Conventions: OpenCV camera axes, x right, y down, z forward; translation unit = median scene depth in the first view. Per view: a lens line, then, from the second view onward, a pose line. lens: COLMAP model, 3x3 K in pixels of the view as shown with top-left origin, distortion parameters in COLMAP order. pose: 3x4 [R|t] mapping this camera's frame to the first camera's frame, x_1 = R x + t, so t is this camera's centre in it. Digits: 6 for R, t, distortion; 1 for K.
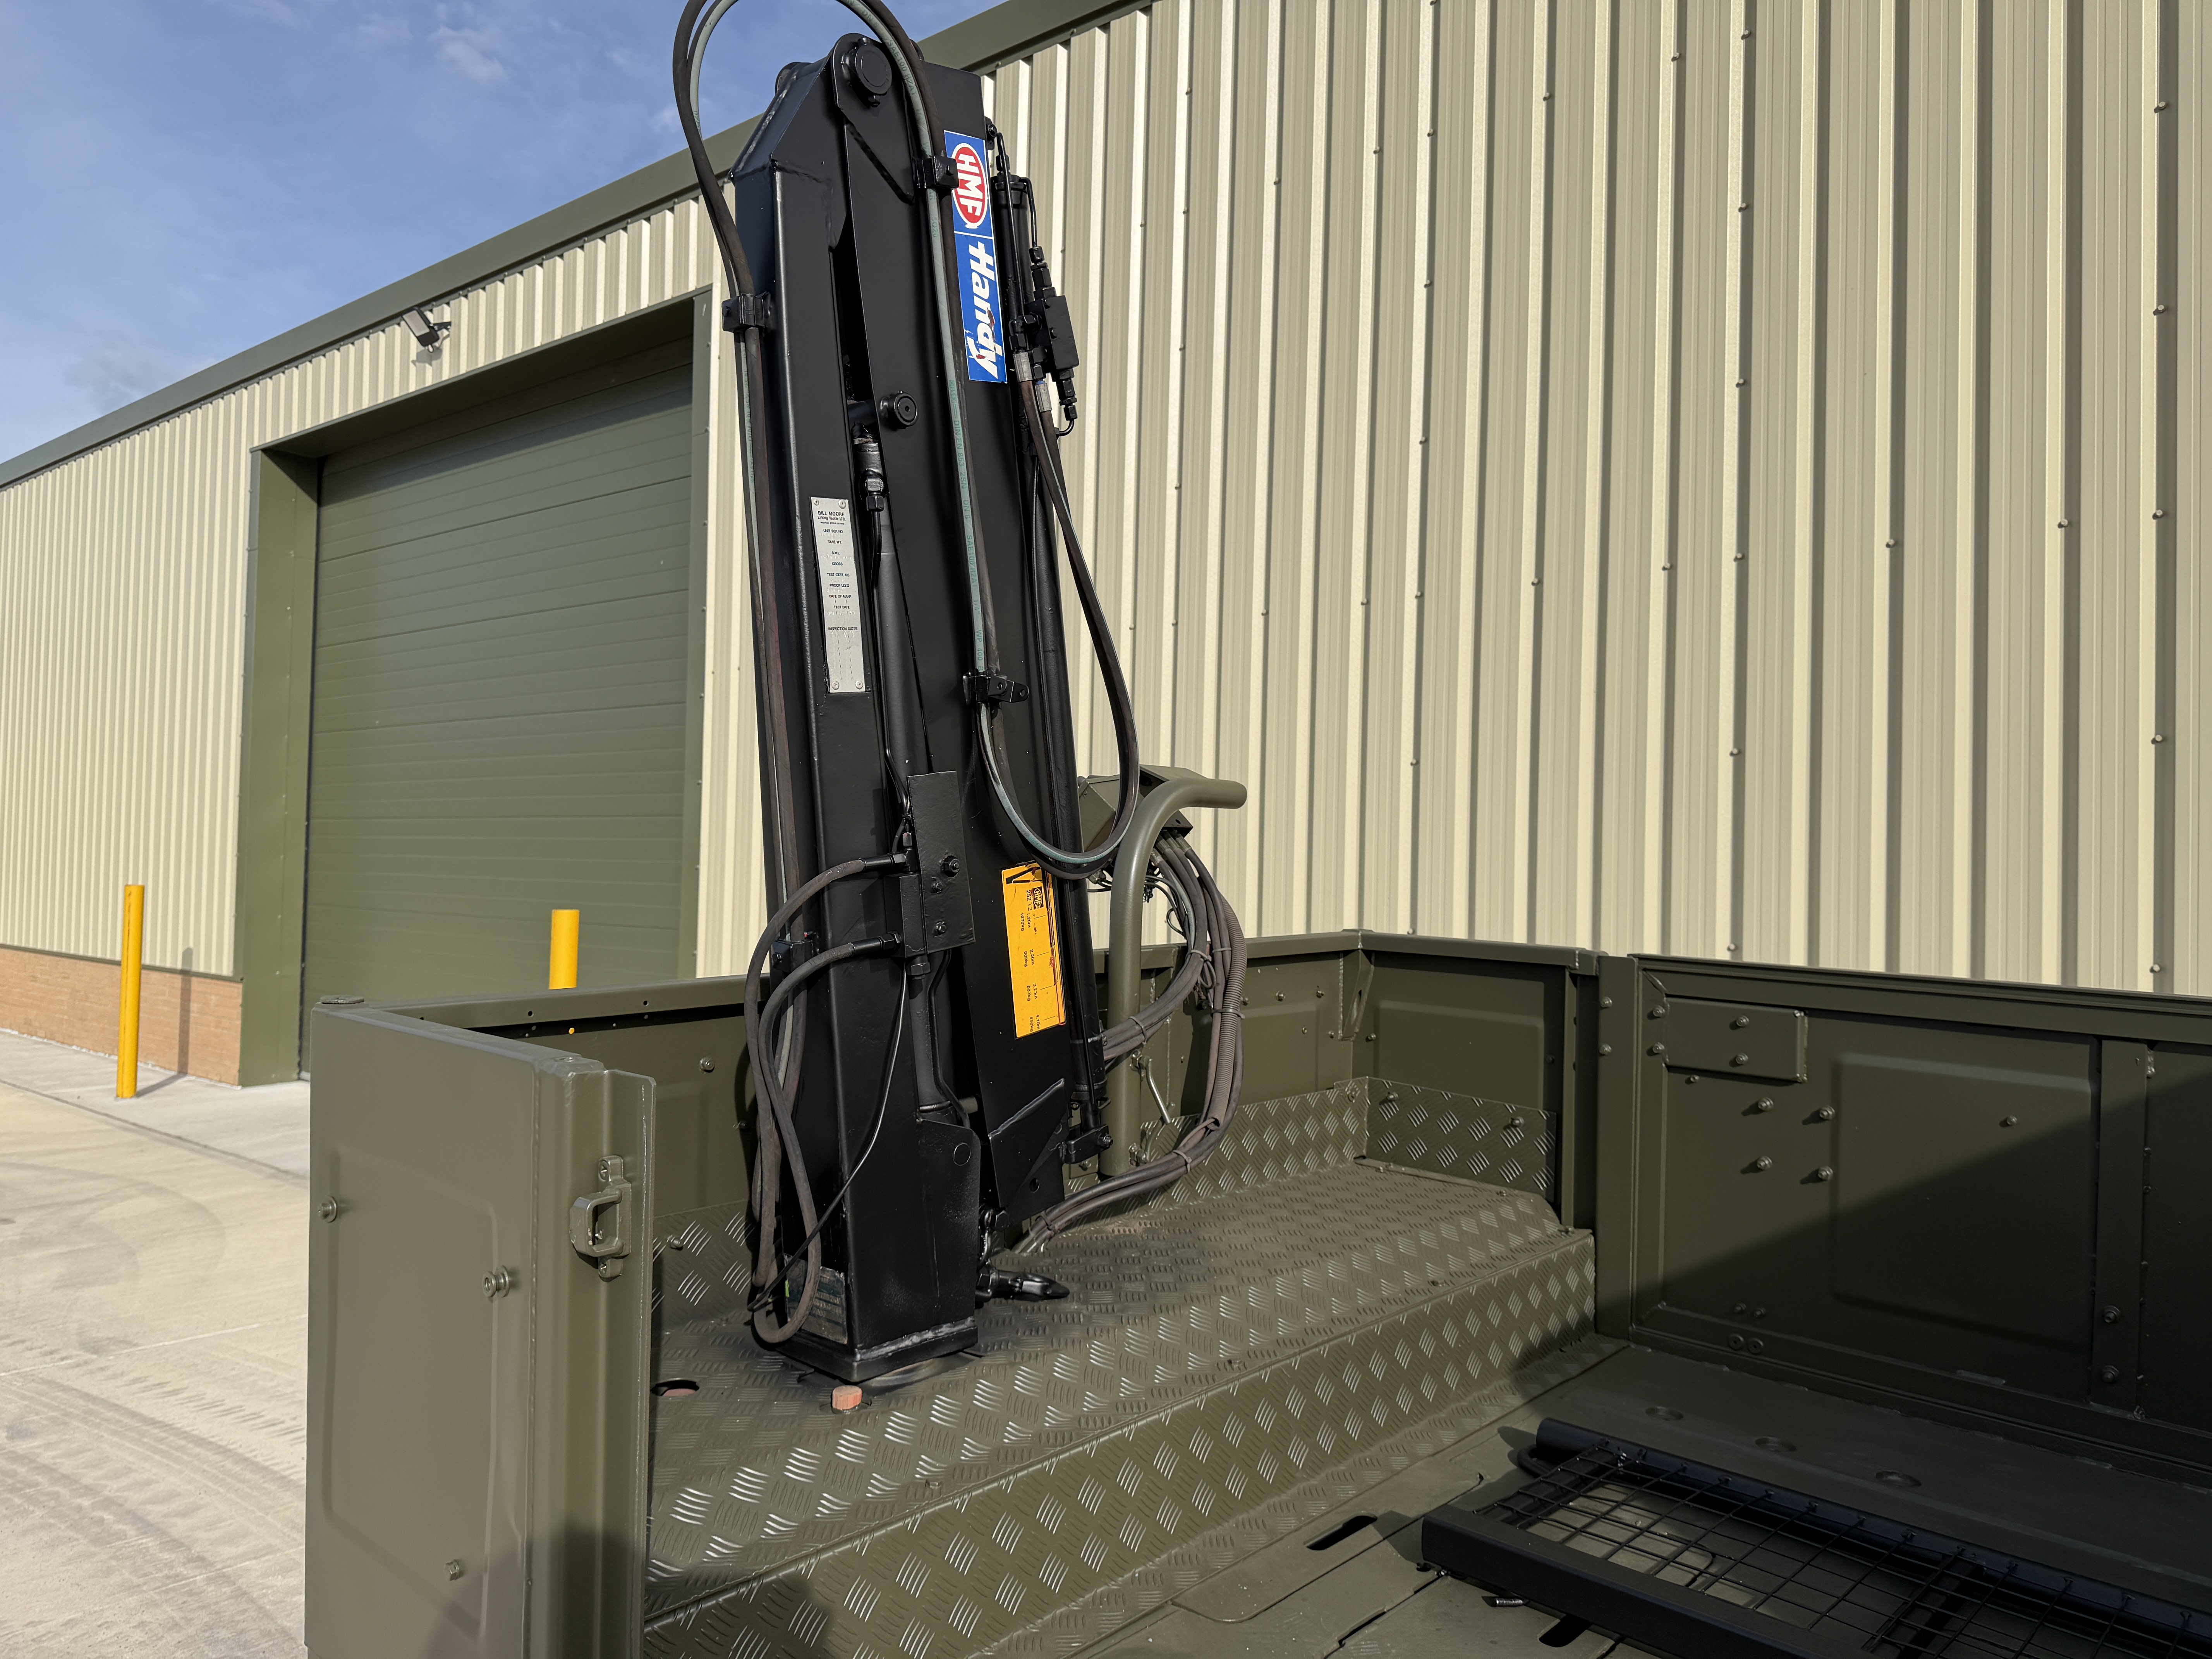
lens RADIAL K [[1539.8, 0, 1106.5], [0, 1539.8, 837.6], [0, 0, 1]] dist [0.136943, -0.236391]
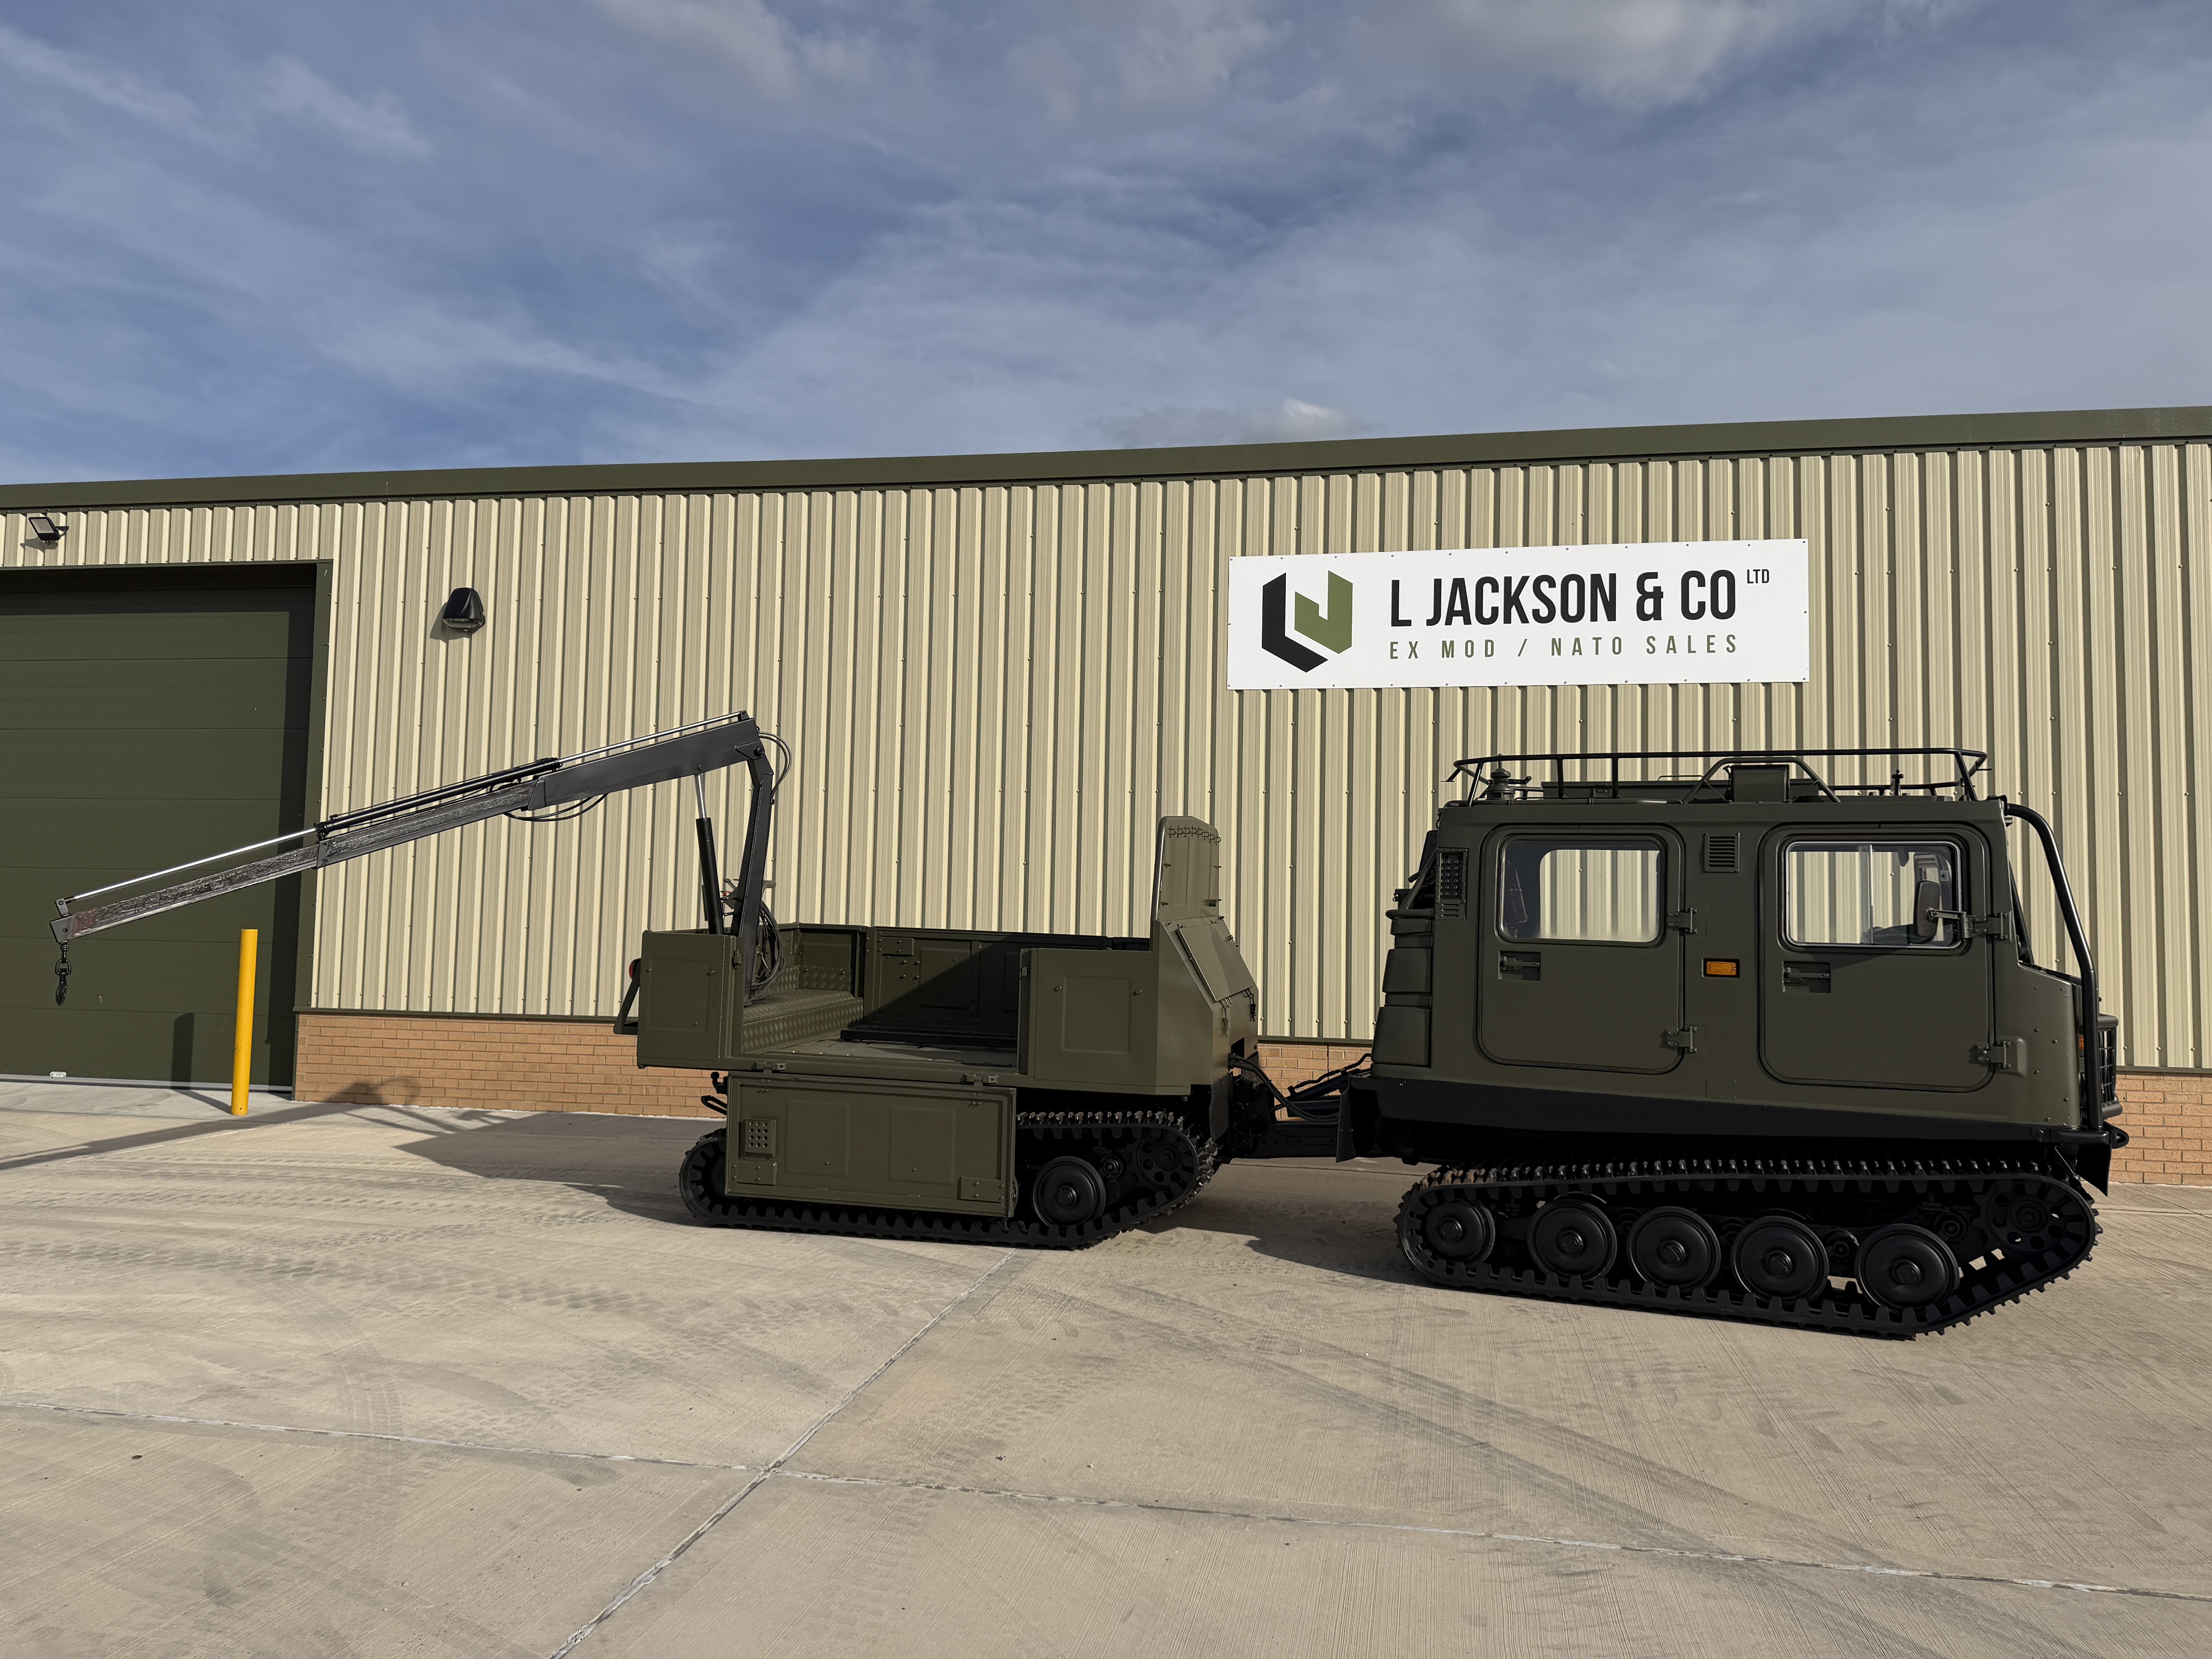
lens RADIAL K [[1550.6, 0, 1088.8], [0, 1550.6, 825.3], [0, 0, 1]] dist [0.146952, -0.243926]
pose [[0.871715, 0.026679, 0.489287, -1.063463], [-0.011180, 0.999340, -0.034573, -0.049316], [-0.489886, 0.024668, 0.871437, -2.560822]]
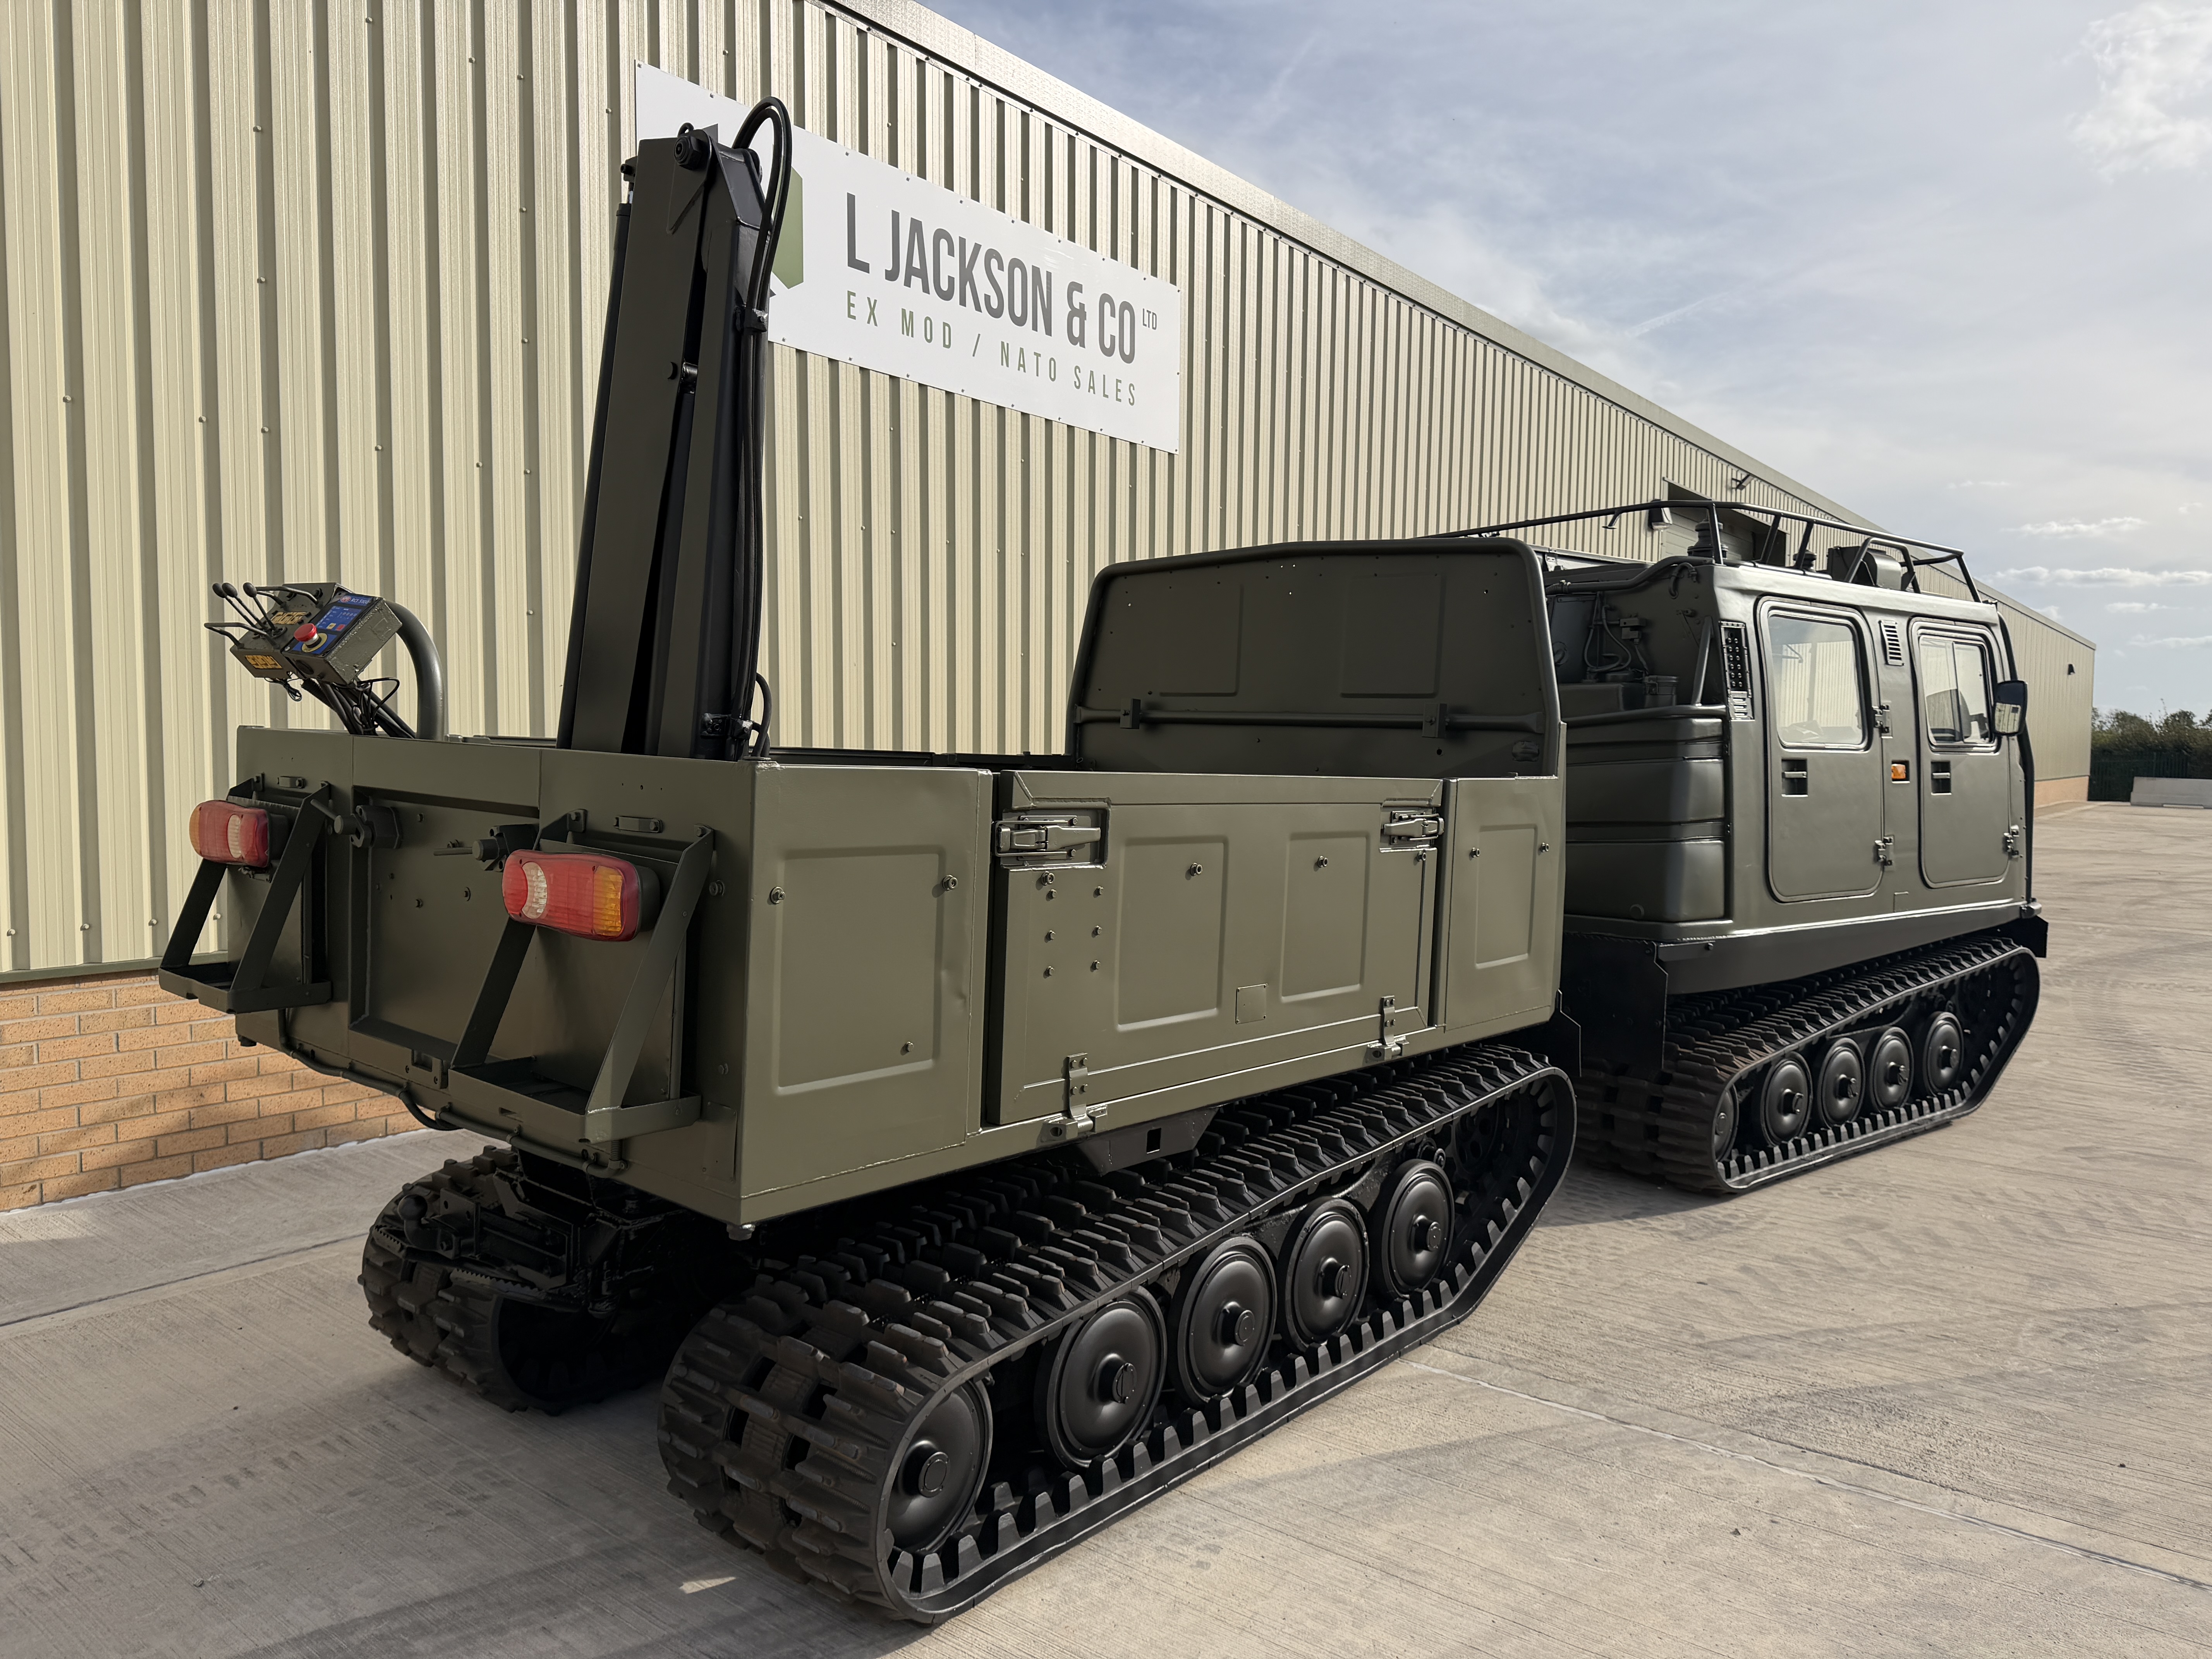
lens RADIAL K [[1556.2, 0, 1113.3], [0, 1556.2, 860.3], [0, 0, 1]] dist [0.043438, -0.050970]
pose [[-0.046866, -0.091845, 0.994670, -1.162666], [-0.030609, 0.995428, 0.090473, 0.039004], [-0.998432, -0.026206, -0.049463, 0.438736]]
